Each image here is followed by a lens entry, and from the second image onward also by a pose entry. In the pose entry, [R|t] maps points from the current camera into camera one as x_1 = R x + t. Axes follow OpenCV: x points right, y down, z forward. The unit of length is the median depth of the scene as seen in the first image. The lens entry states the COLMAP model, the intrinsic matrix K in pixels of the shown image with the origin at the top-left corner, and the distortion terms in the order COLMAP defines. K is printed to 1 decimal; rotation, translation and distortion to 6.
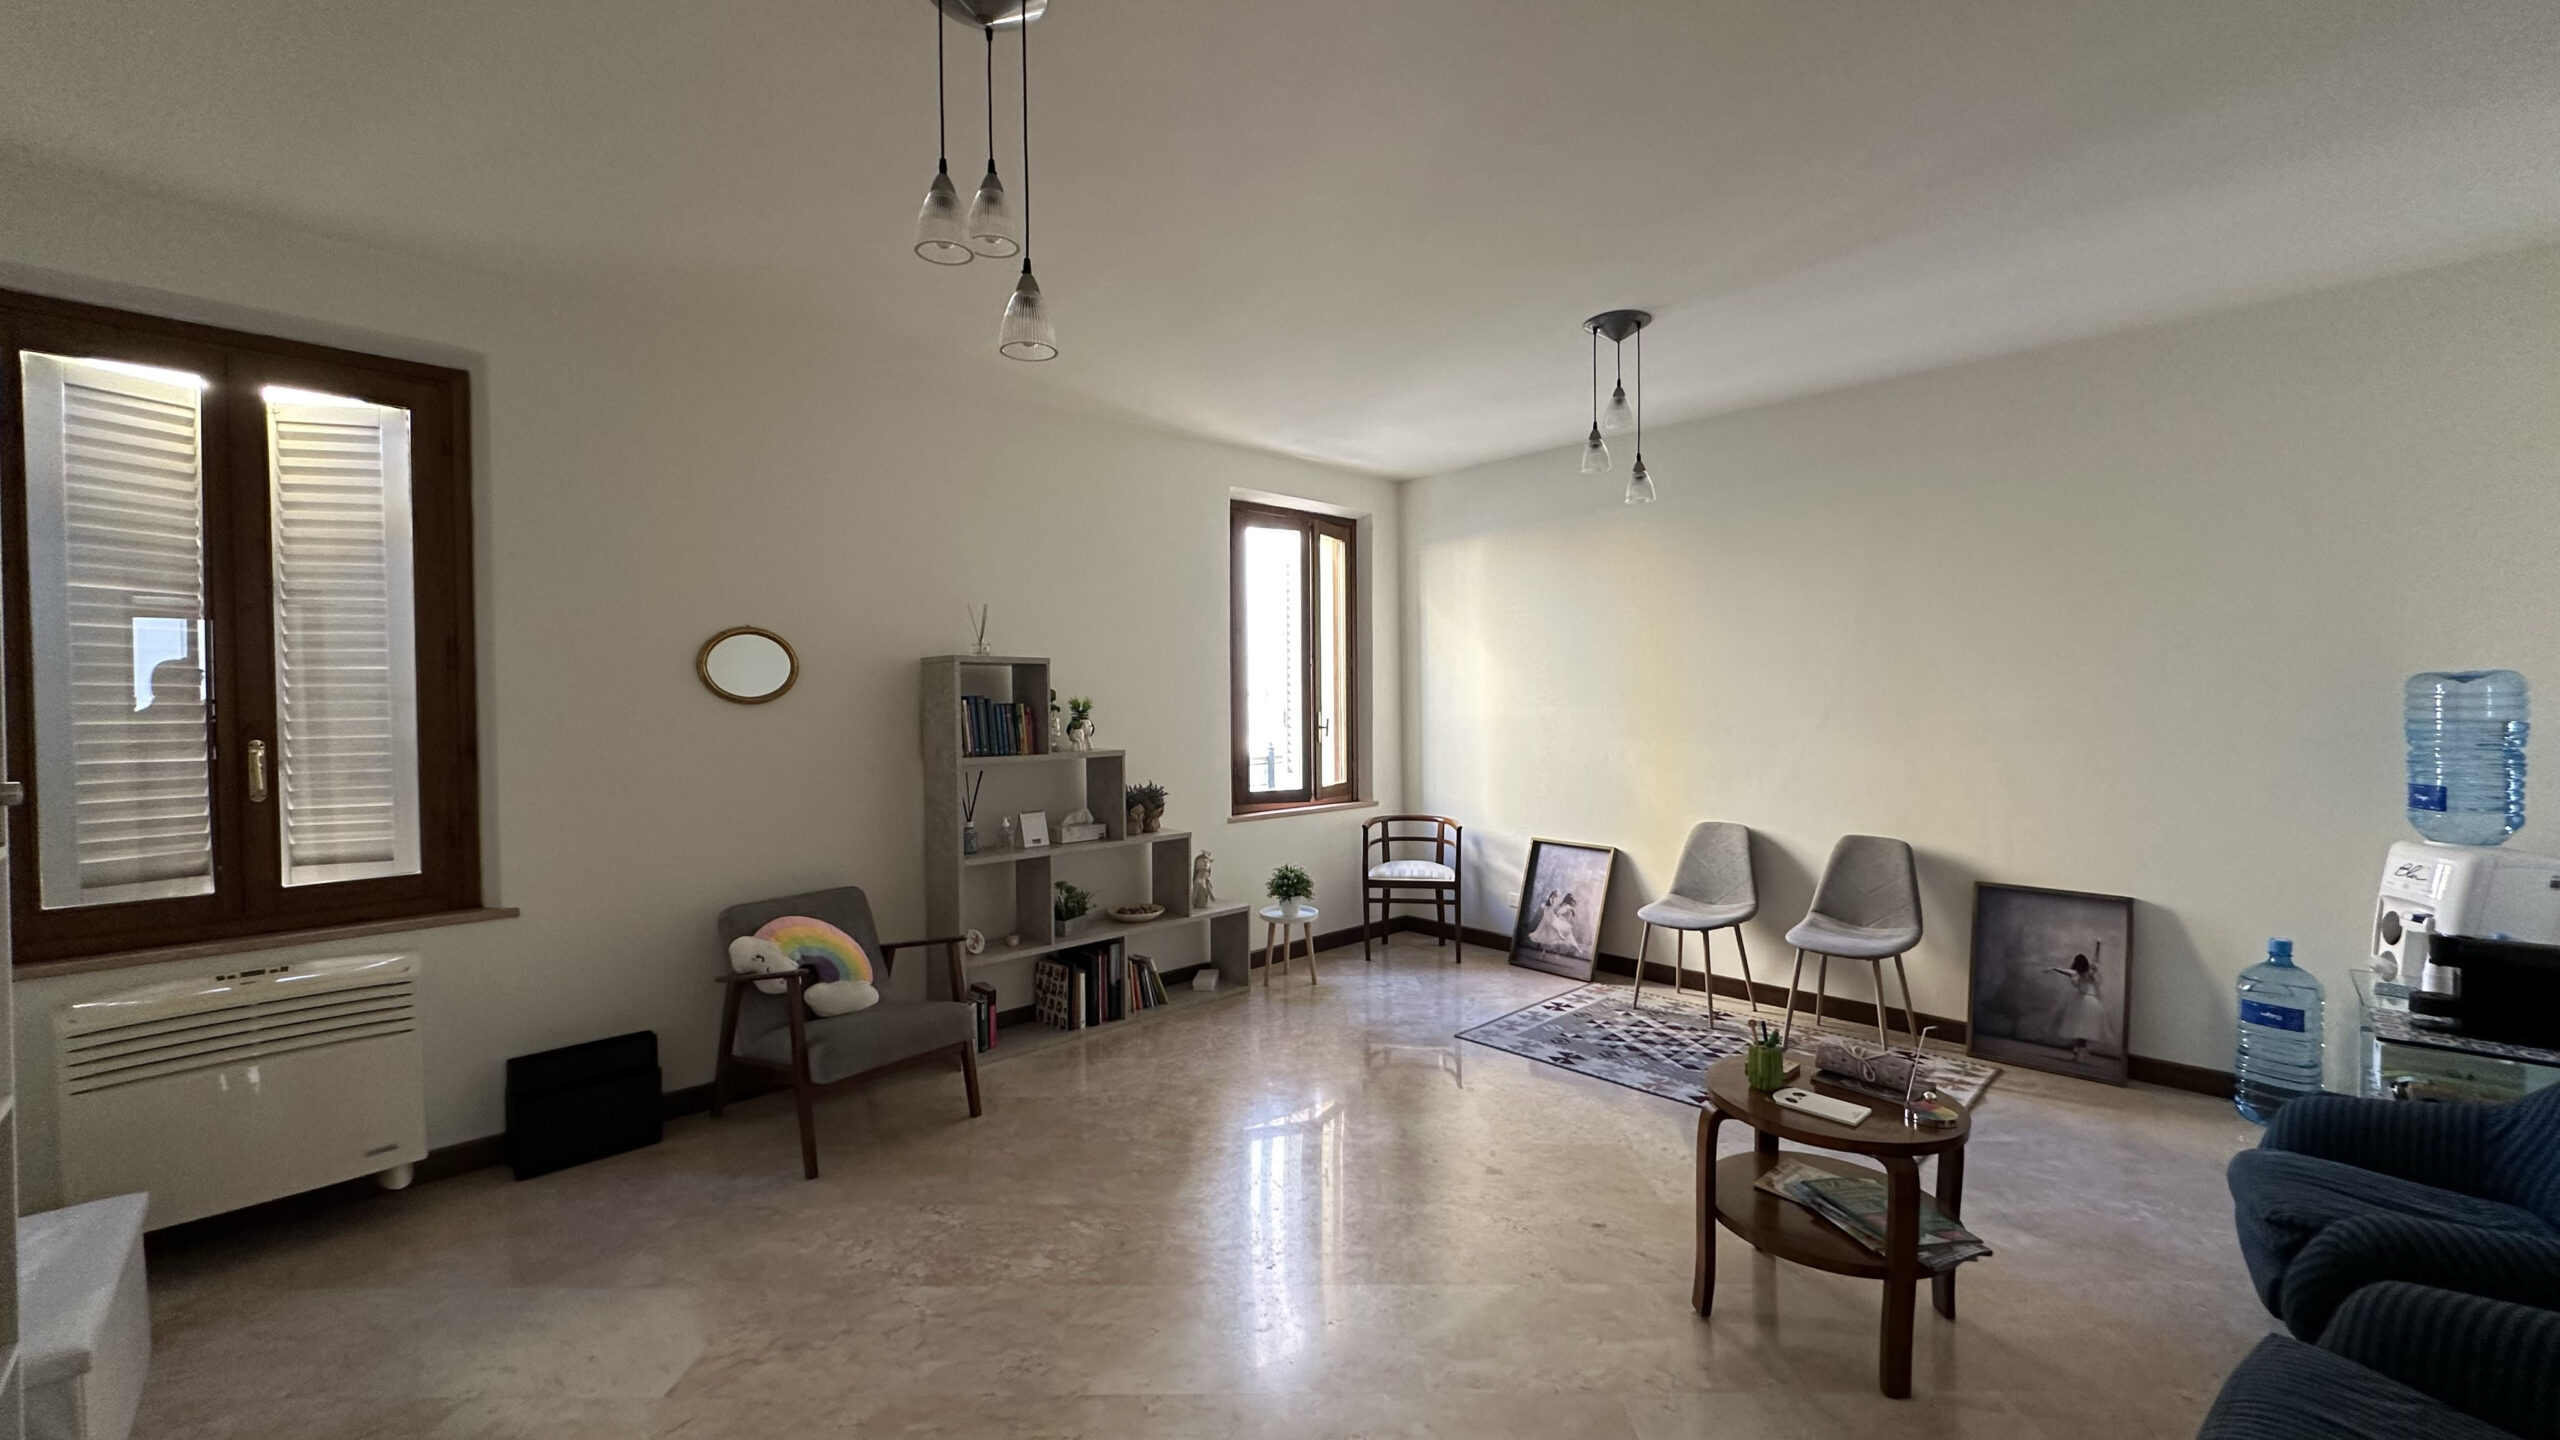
lens RADIAL K [[1028.9, 0, 1283.7], [0, 1028.9, 711.8], [0, 0, 1]] dist [0.000357, -0.000578]
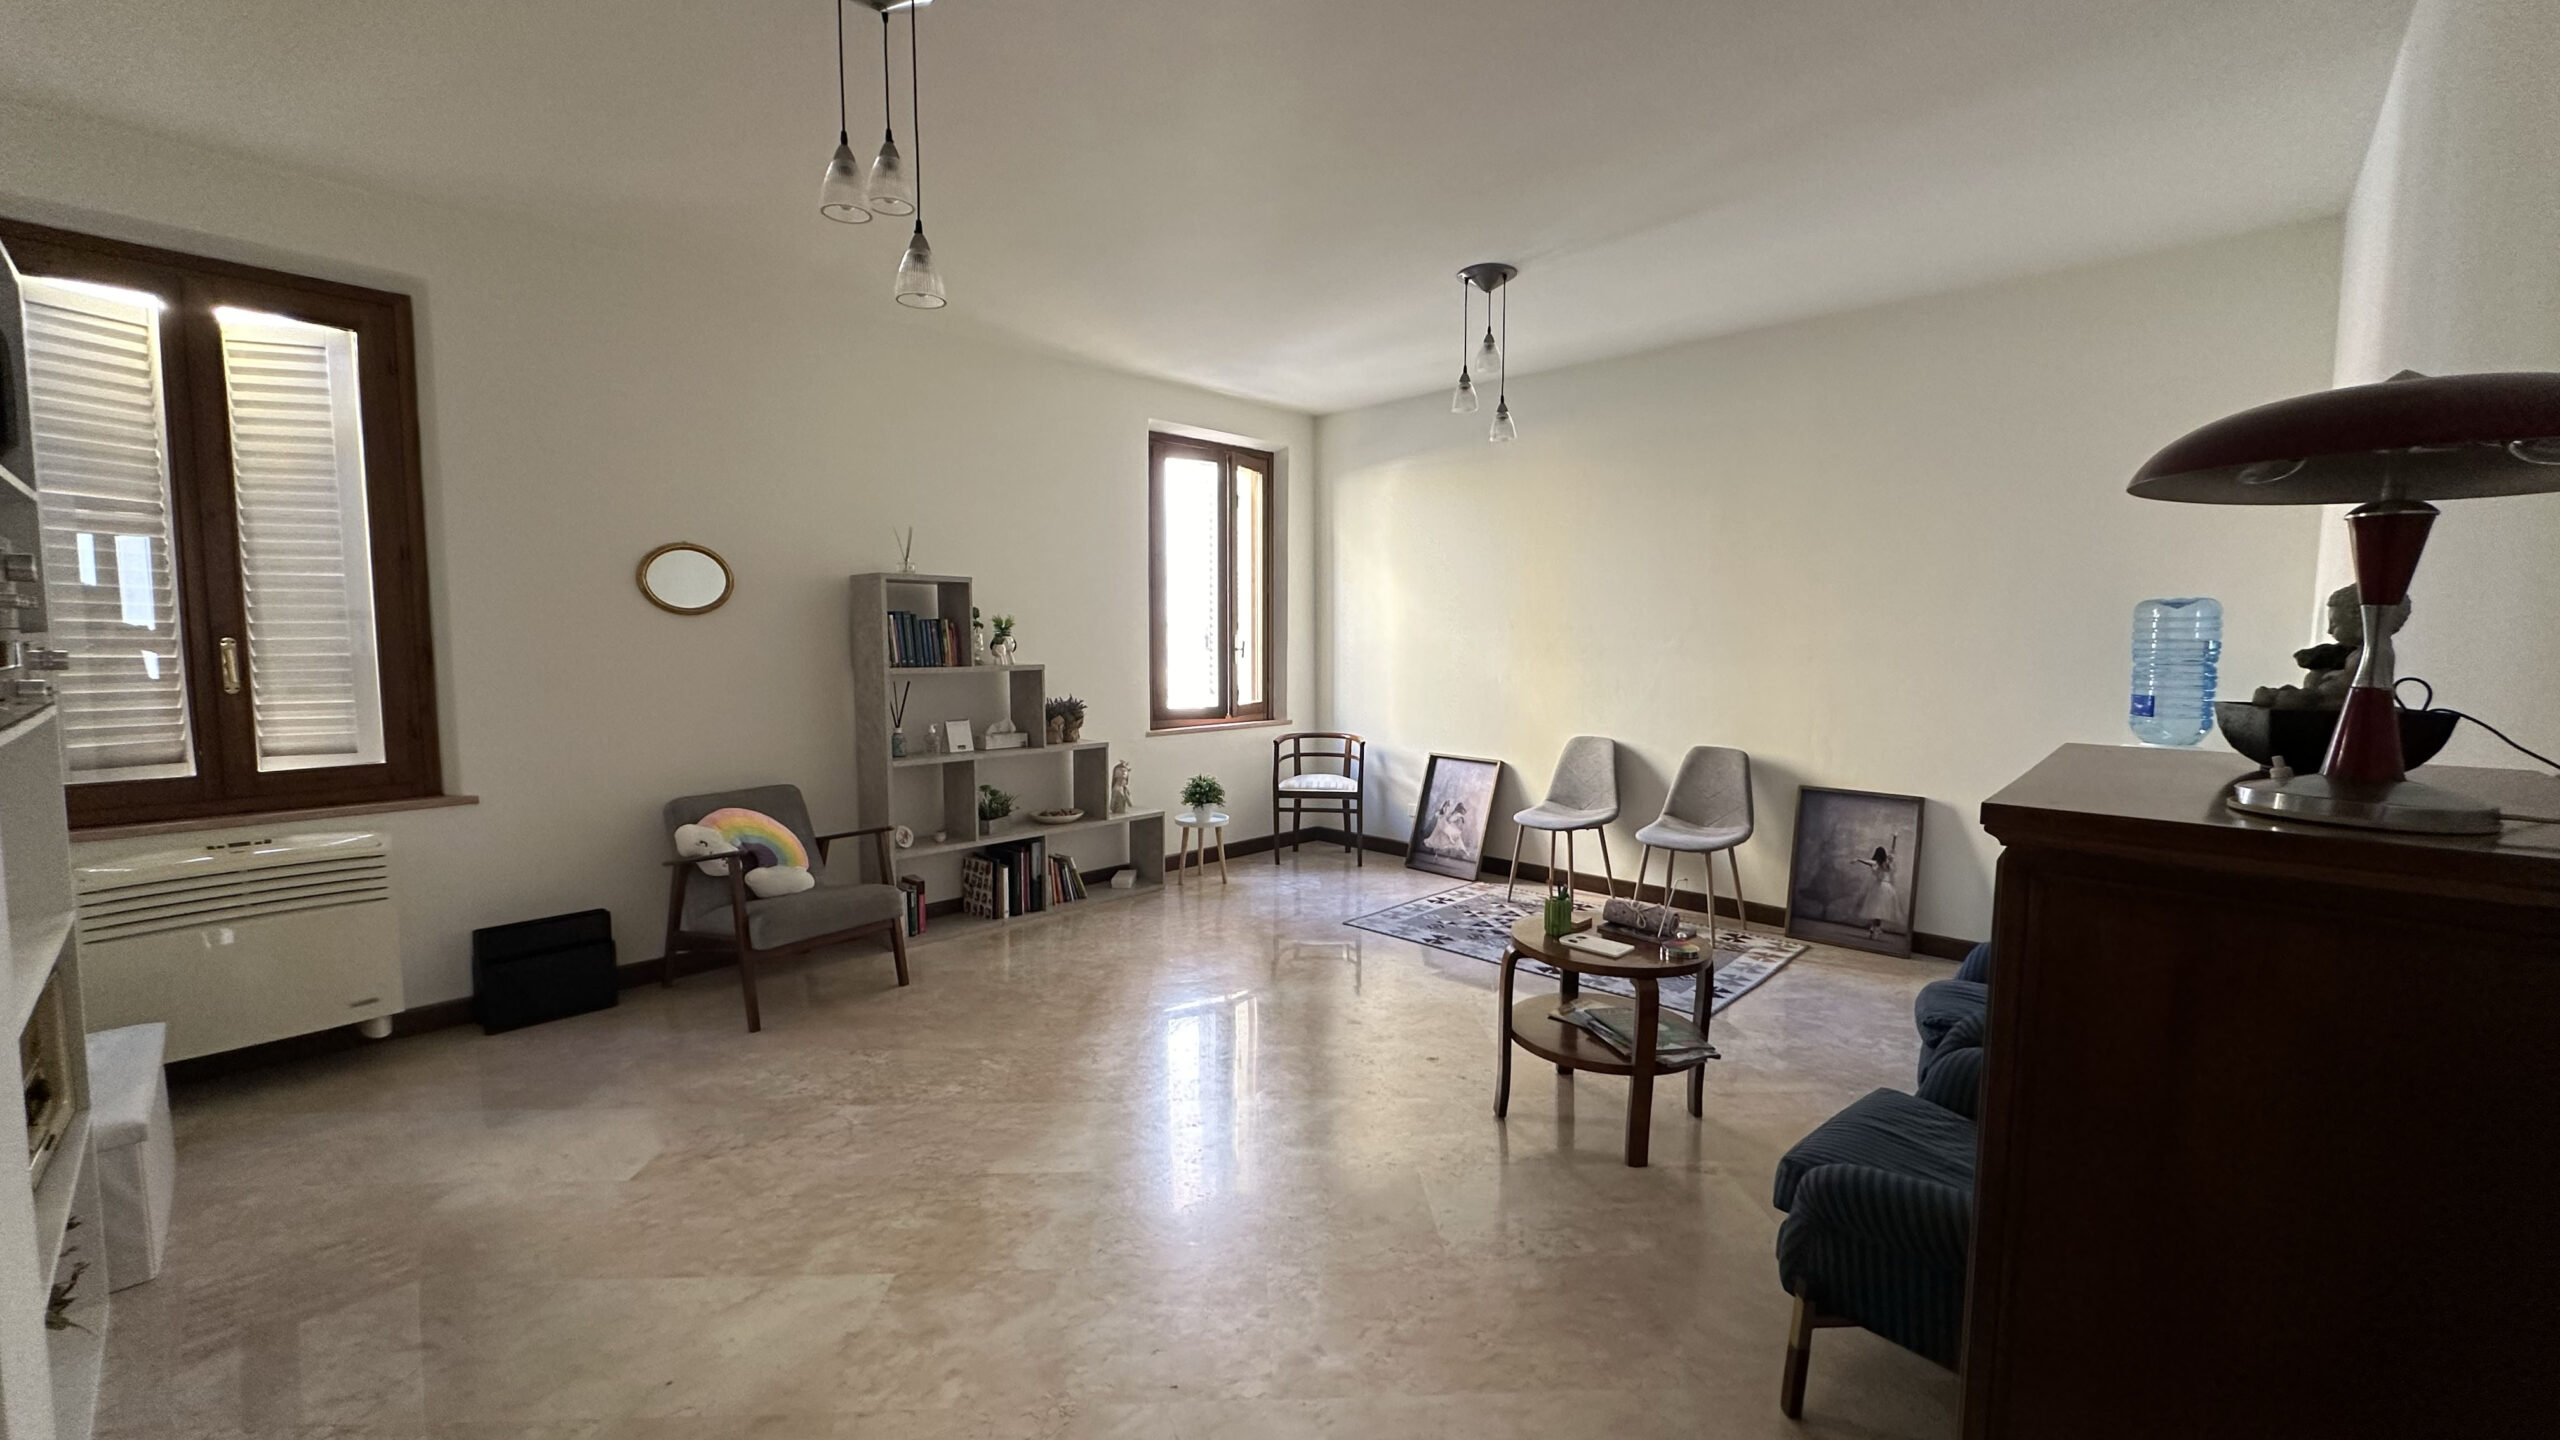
lens RADIAL K [[1028.9, 0, 1280.5], [0, 1028.9, 711.7], [0, 0, 1]] dist [0.000357, -0.000578]
pose [[0.999079, 0.006885, 0.042361, 0.066057], [-0.009478, 0.998073, 0.061316, 0.024754], [-0.041857, -0.061661, 0.997219, -0.126147]]
